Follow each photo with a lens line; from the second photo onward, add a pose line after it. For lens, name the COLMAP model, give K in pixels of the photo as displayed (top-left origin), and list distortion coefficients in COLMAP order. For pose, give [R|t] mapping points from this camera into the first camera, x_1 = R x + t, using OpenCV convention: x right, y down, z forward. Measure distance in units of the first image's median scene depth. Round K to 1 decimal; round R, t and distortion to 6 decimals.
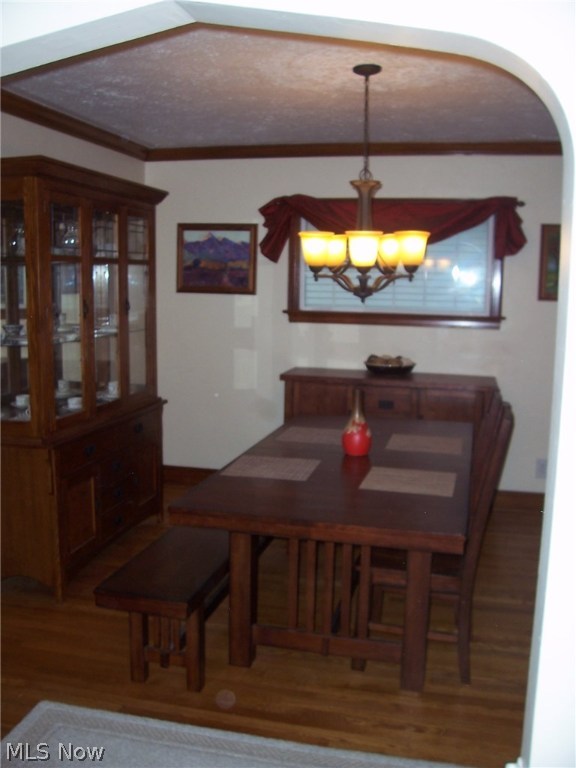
lens RADIAL K [[758.7, 0, 289.4], [0, 758.7, 381.8], [0, 0, 1]] dist [-0.120901, 0.000000]
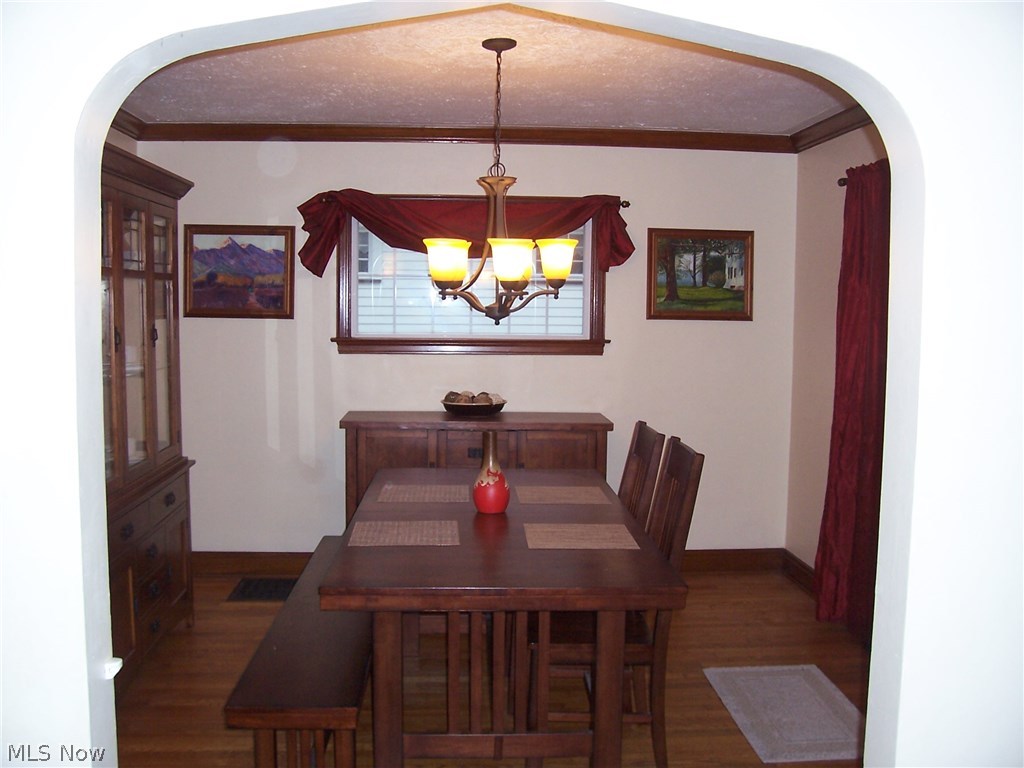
lens RADIAL K [[1011.6, 0, 507.0], [0, 1011.6, 387.3], [0, 0, 1]] dist [-0.120901, 0.000000]
pose [[0.958509, -0.031406, 0.283327, -0.136488], [0.044568, 0.998200, -0.040127, 0.004982], [-0.281557, 0.051089, 0.958183, -0.031164]]
